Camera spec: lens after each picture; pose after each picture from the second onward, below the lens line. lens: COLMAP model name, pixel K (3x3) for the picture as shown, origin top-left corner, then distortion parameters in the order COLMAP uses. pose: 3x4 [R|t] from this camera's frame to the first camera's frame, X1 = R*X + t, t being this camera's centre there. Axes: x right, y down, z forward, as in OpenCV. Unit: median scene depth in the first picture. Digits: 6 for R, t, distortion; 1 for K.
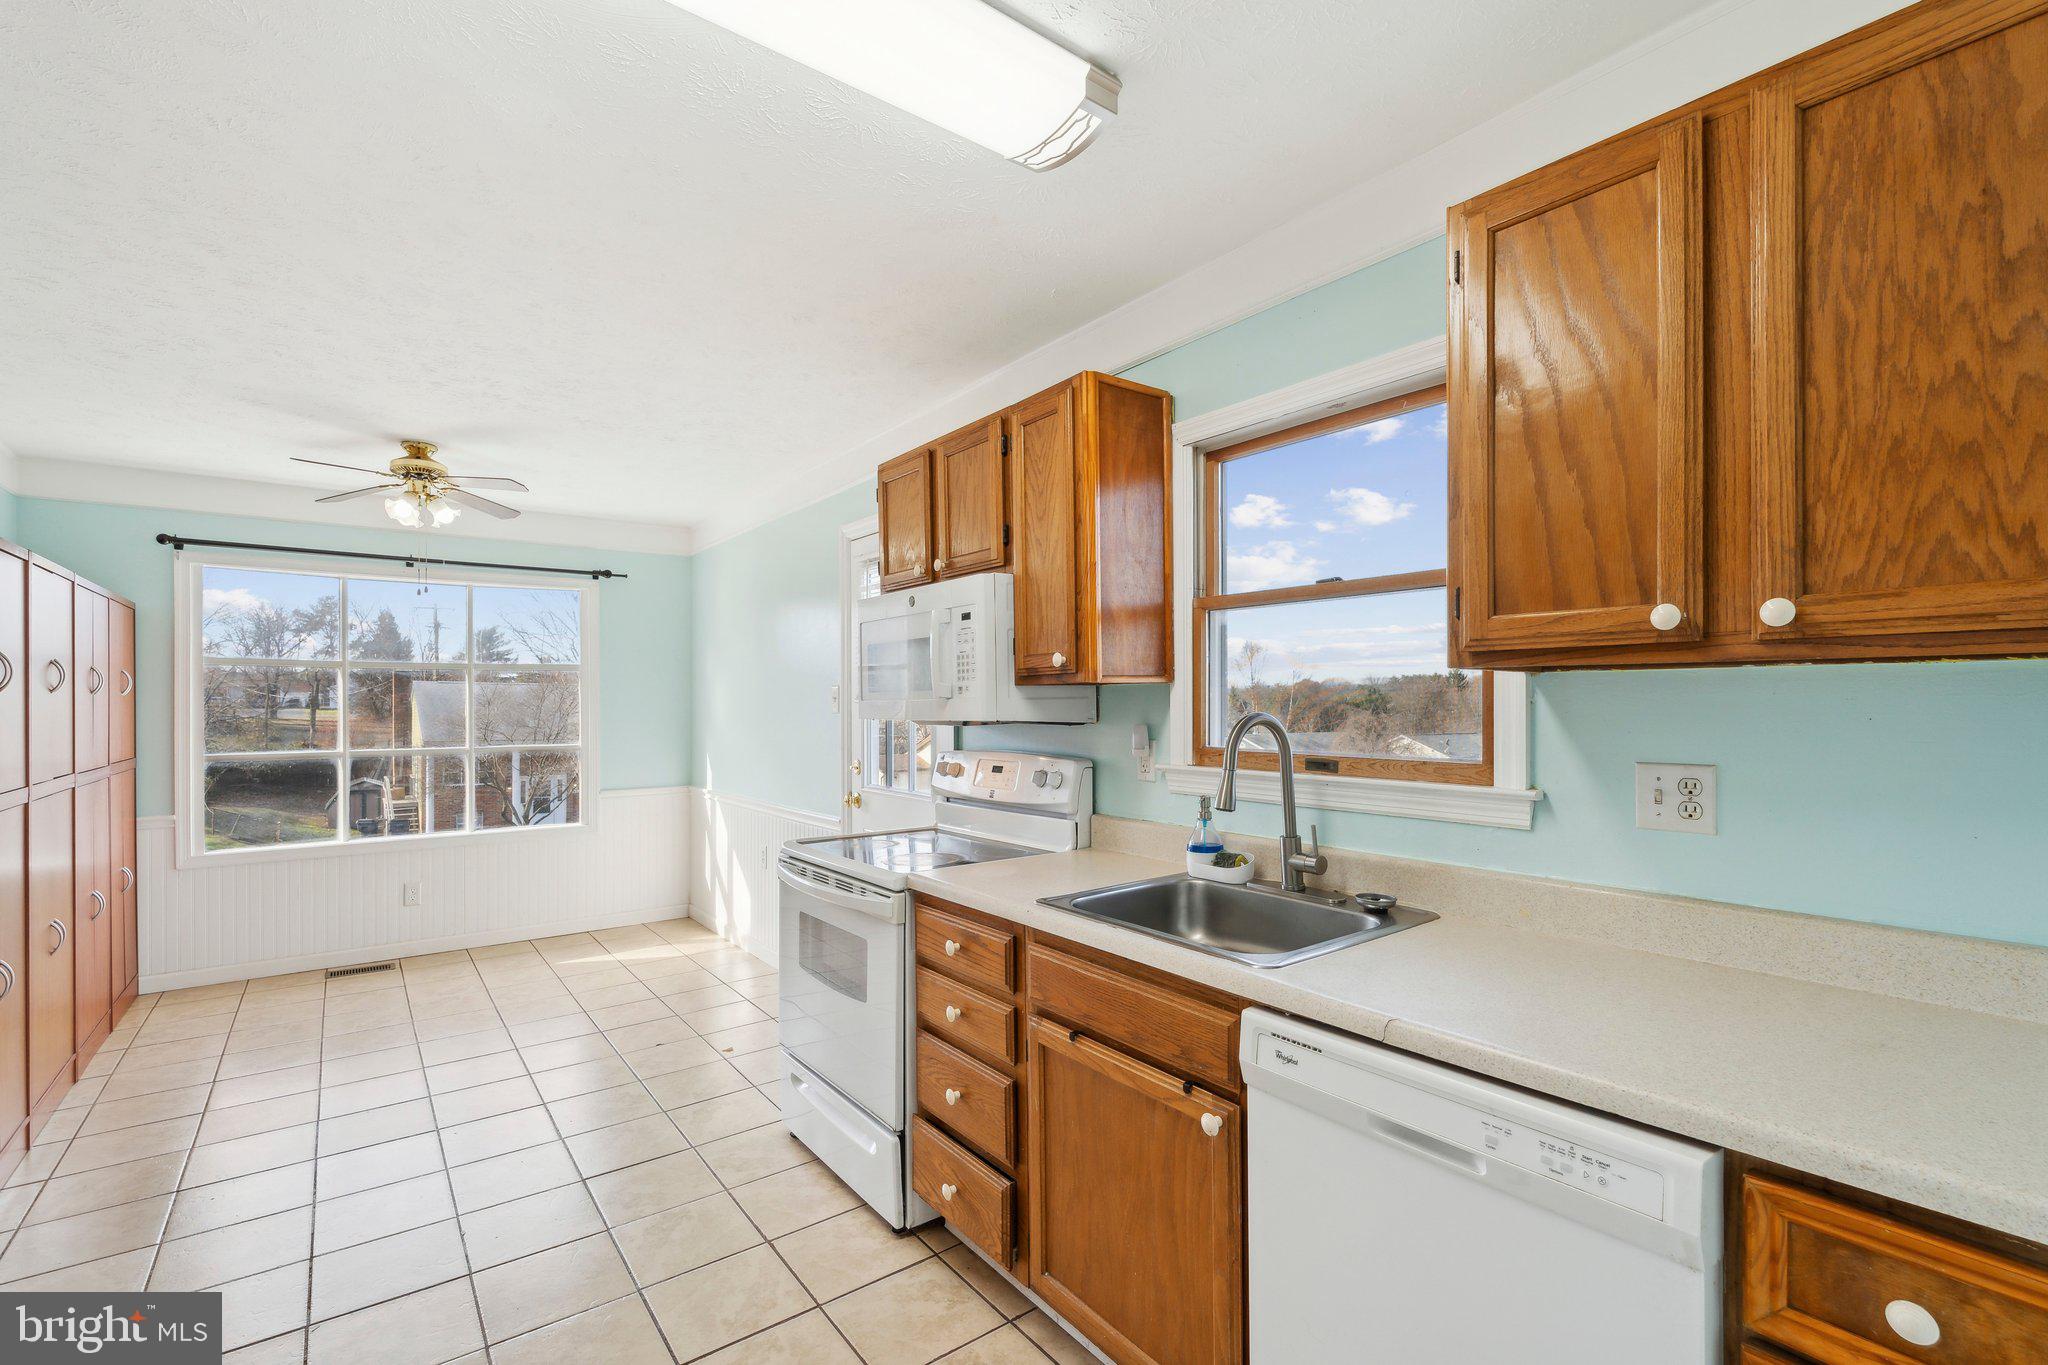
lens RADIAL K [[909.2, 0, 1040.5], [0, 909.2, 701.8], [0, 0, 1]] dist [-0.002828, 0.000443]
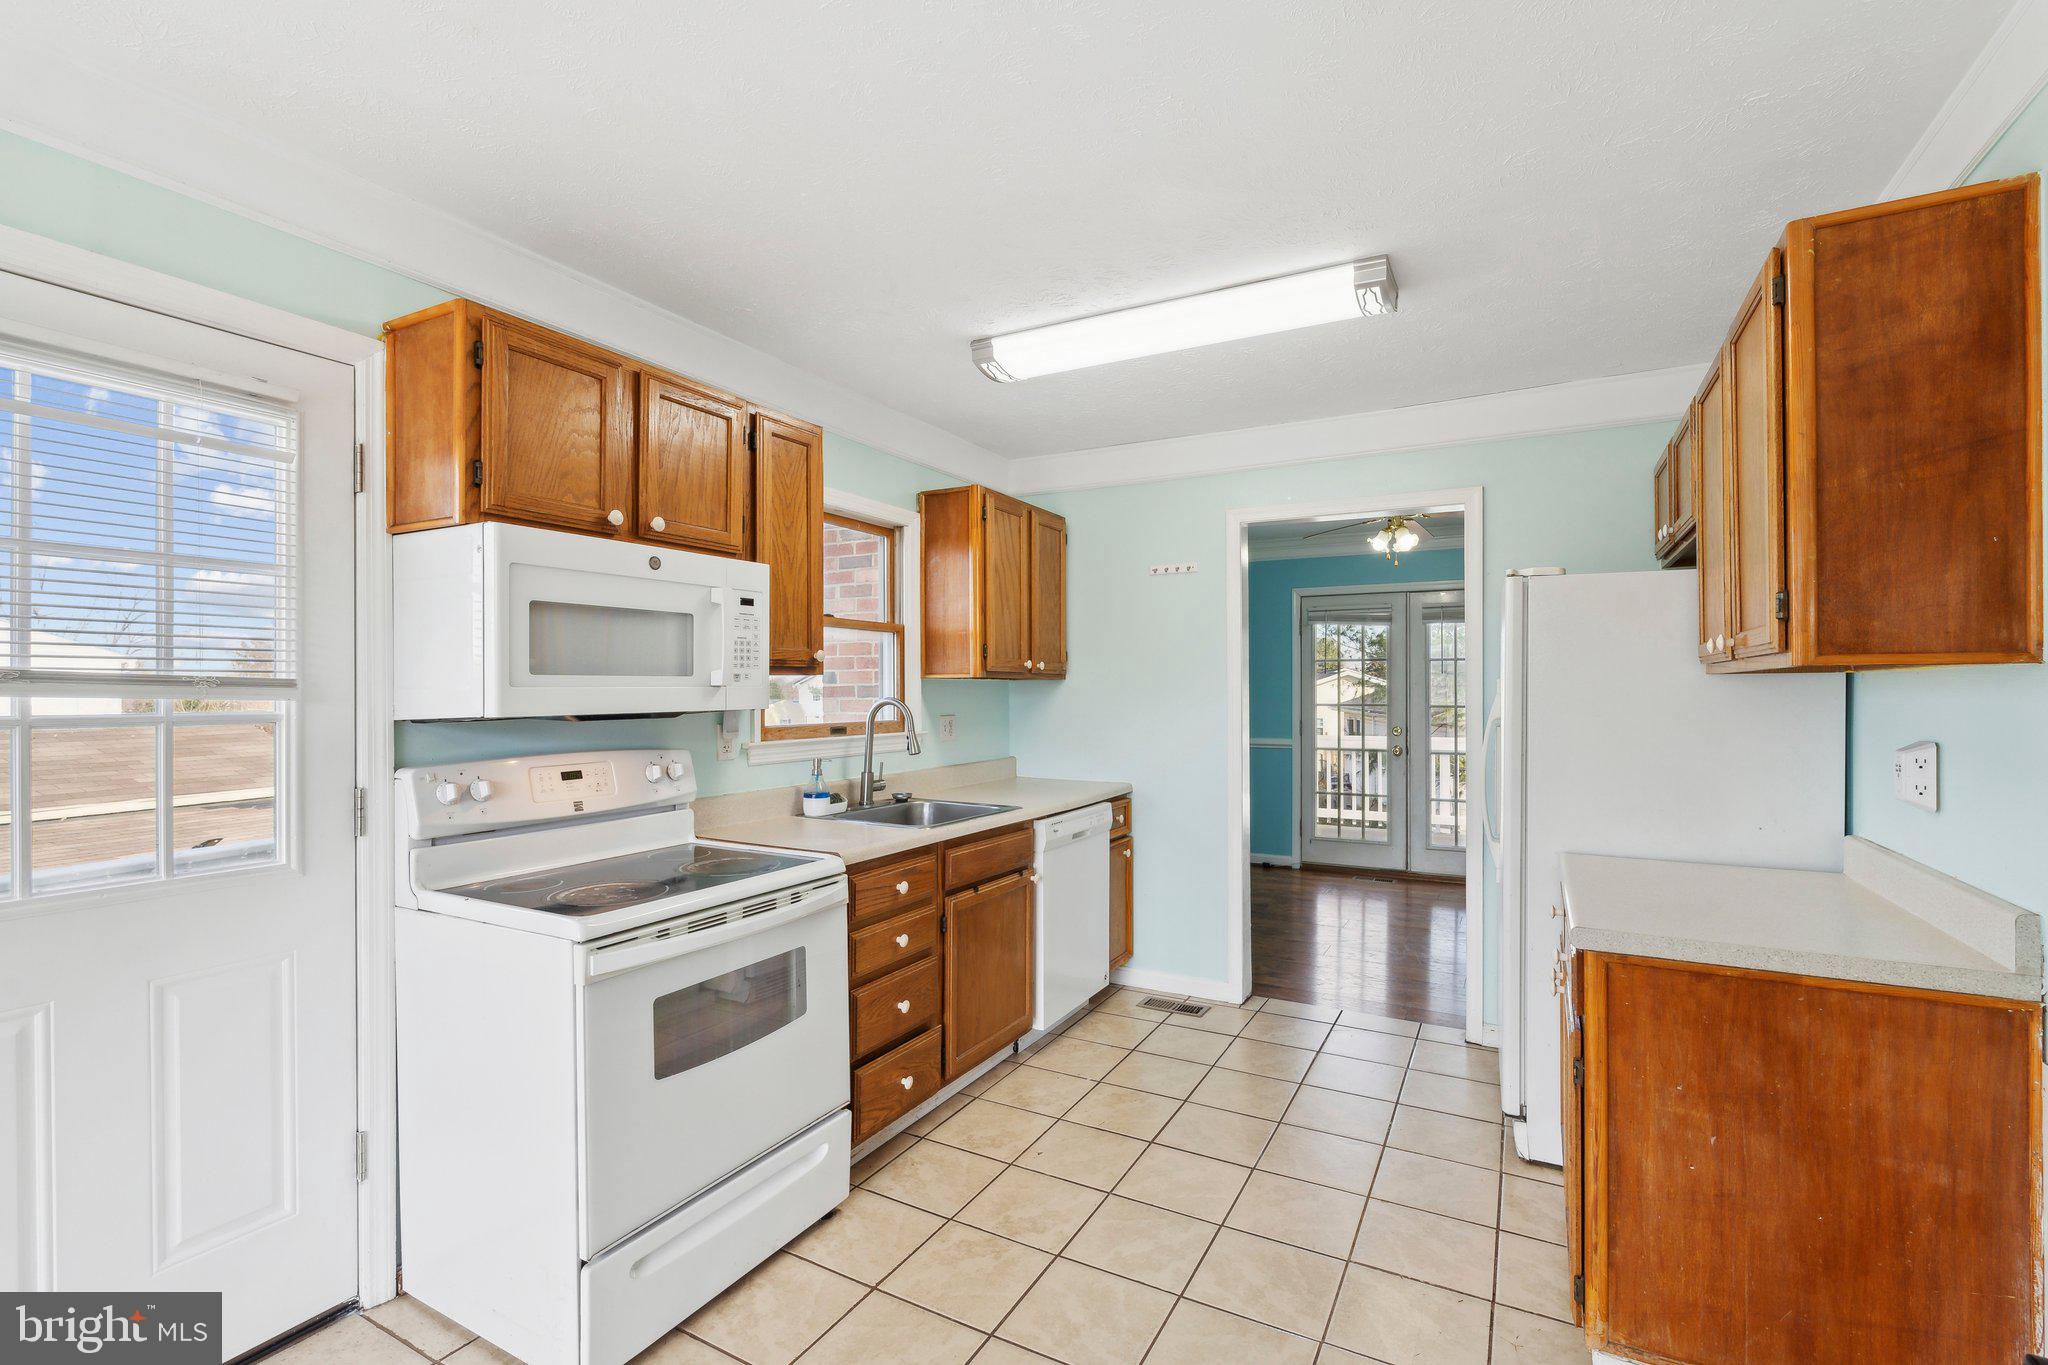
lens RADIAL K [[909.2, 0, 1042.1], [0, 909.2, 687.1], [0, 0, 1]] dist [-0.002828, 0.000443]
pose [[-0.407445, 0.009272, 0.913183, -0.609752], [0.003371, 0.999957, -0.008649, 0.003491], [-0.913224, -0.000446, -0.407458, 0.618258]]
